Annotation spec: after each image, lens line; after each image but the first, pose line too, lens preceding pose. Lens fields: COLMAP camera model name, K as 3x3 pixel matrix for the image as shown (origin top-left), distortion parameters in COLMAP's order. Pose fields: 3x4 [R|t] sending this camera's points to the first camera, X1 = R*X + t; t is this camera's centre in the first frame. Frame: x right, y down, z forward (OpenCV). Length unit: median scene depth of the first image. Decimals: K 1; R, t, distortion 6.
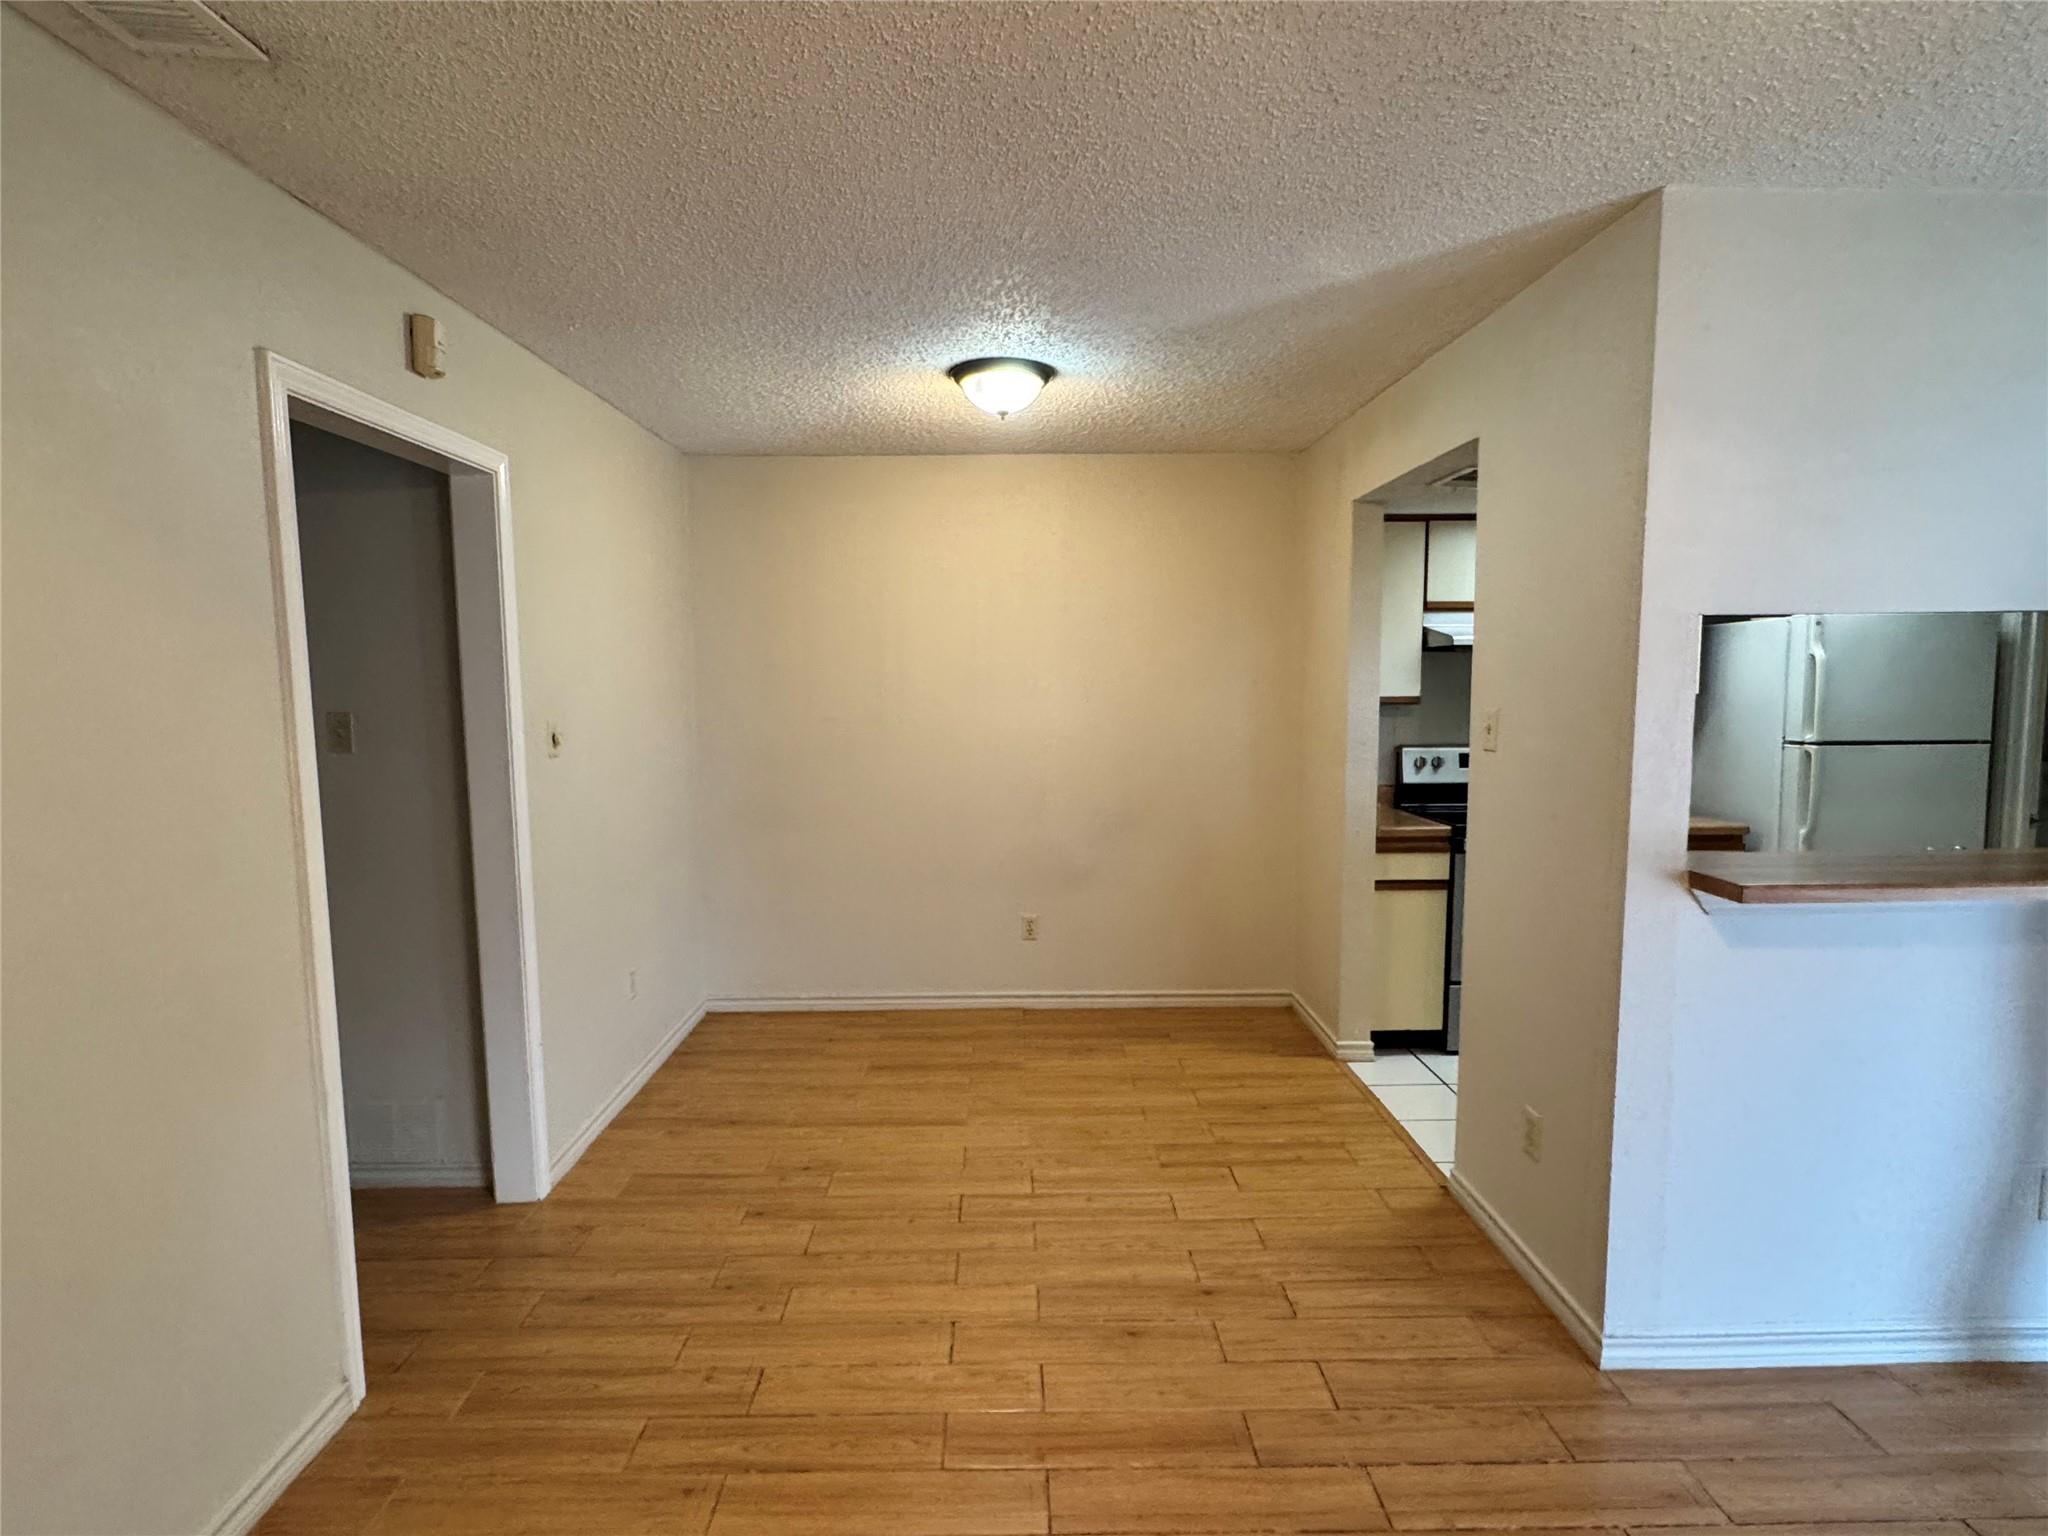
lens RADIAL K [[1060.2, 0, 1016.6], [0, 1060.2, 756.7], [0, 0, 1]] dist [0.000653, -0.000378]
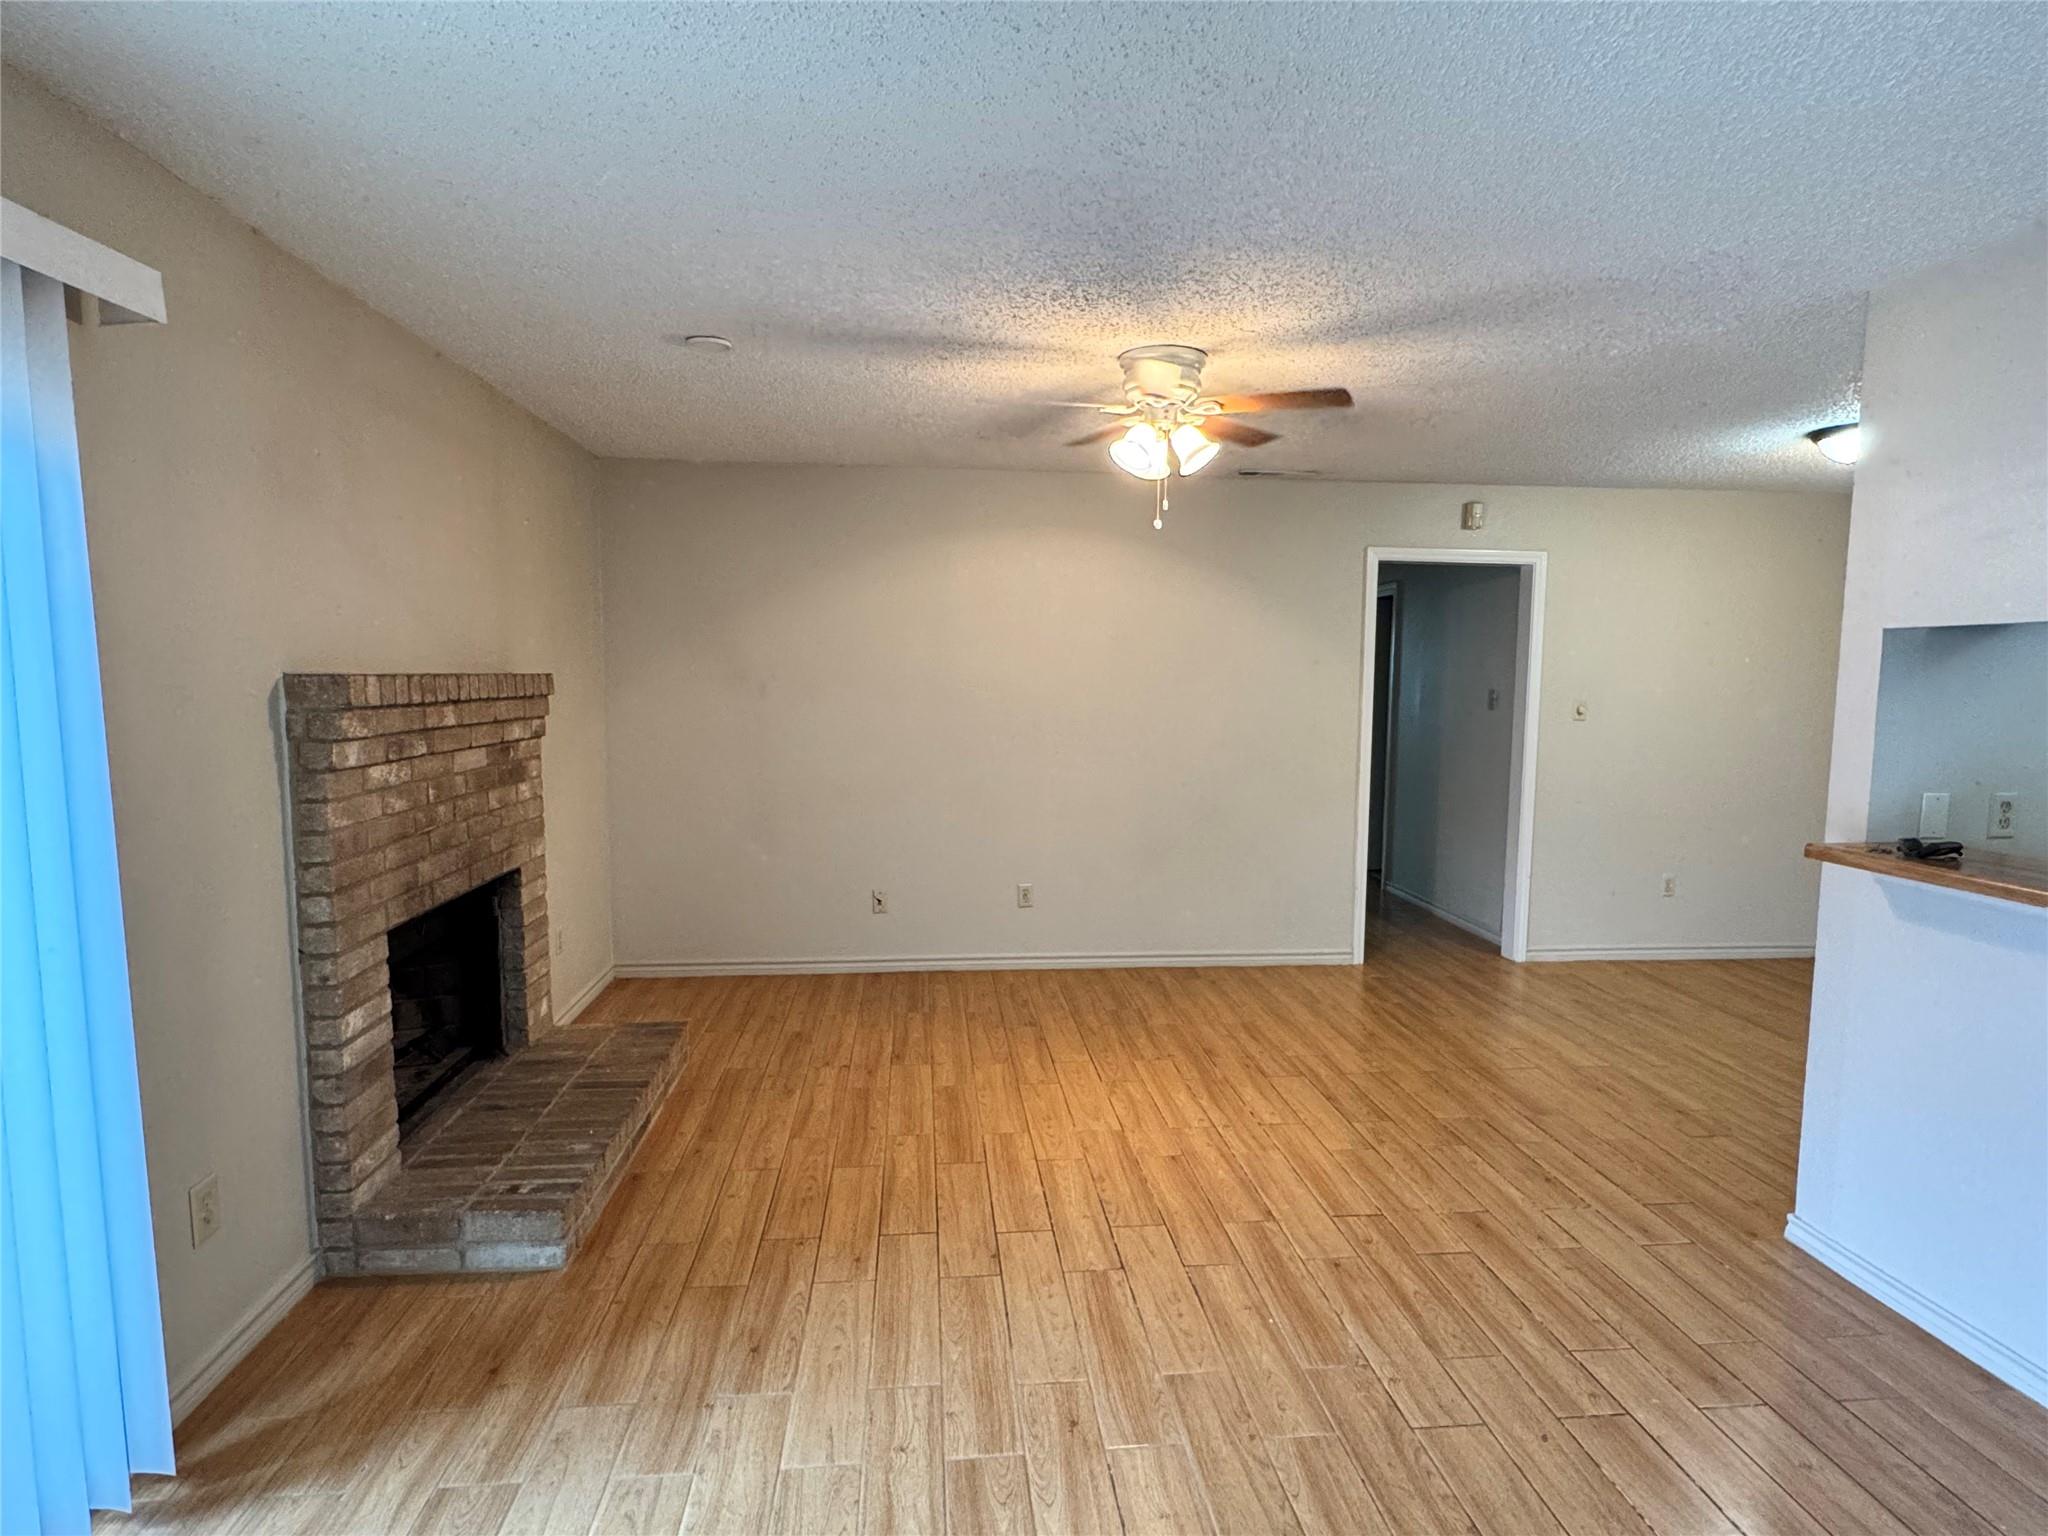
lens RADIAL K [[1060.2, 0, 1025.0], [0, 1060.2, 765.8], [0, 0, 1]] dist [0.000653, -0.000378]
pose [[0.082354, 0.093718, -0.992187, 1.514527], [-0.091665, 0.992061, 0.086098, 0.006045], [0.992379, 0.083858, 0.090291, -0.034890]]
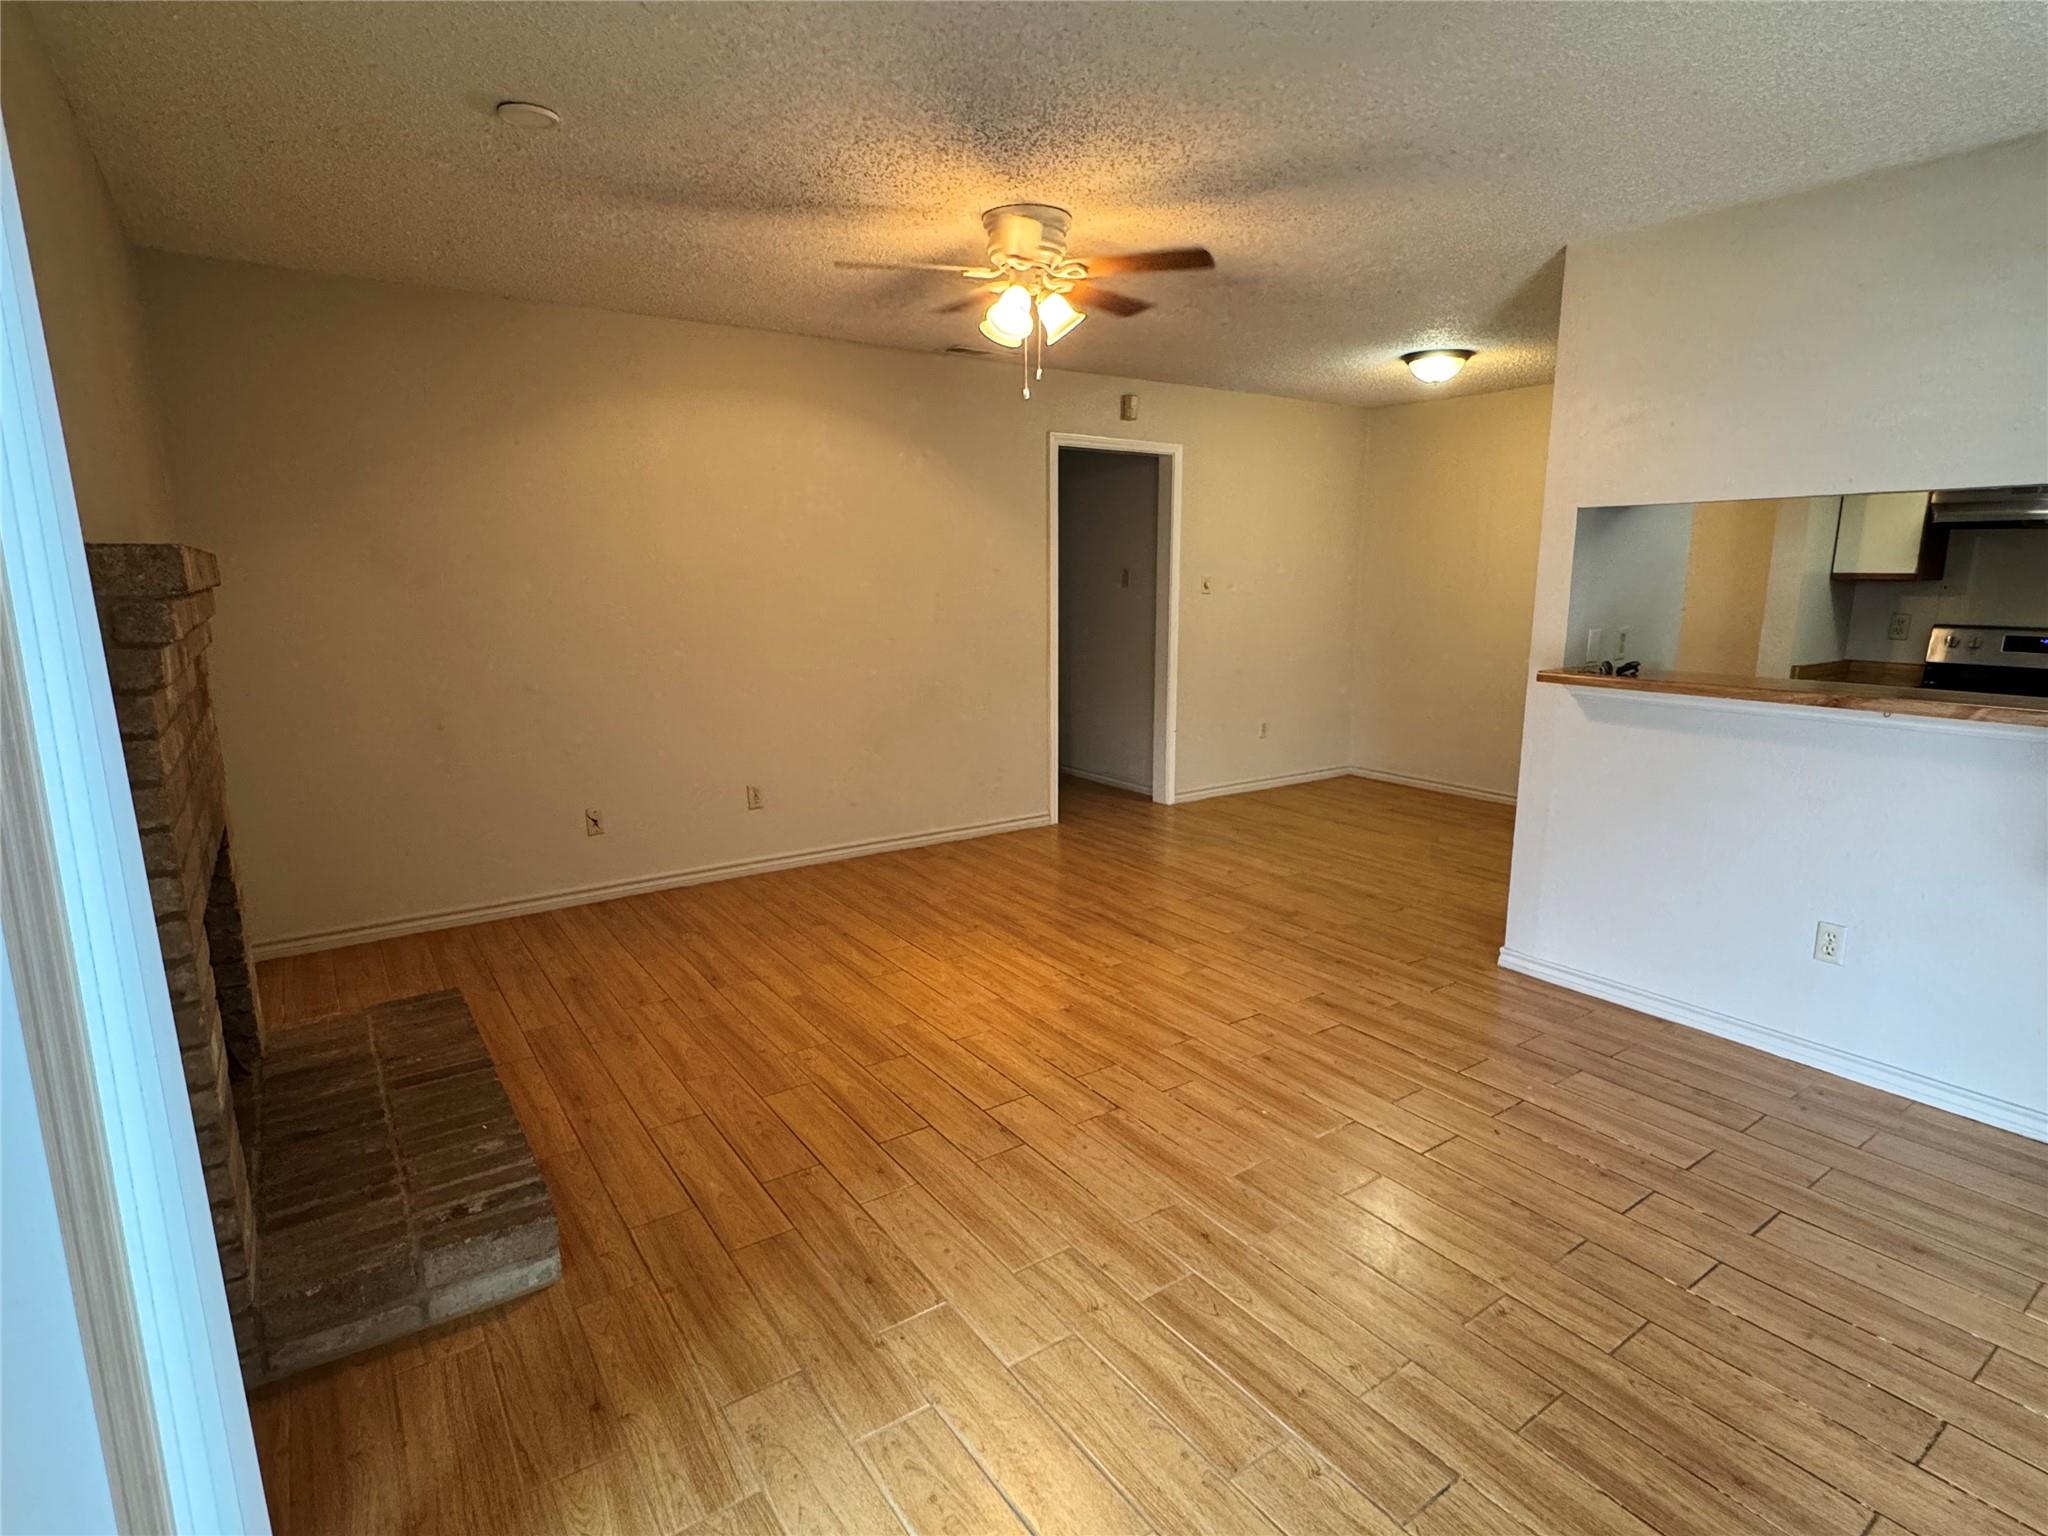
lens RADIAL K [[1060.2, 0, 1025.4], [0, 1060.2, 764.2], [0, 0, 1]] dist [0.000653, -0.000378]
pose [[0.557760, 0.155788, -0.815251, 1.330229], [-0.068033, 0.987503, 0.142158, 0.069294], [0.827210, -0.023826, 0.561388, -0.508733]]
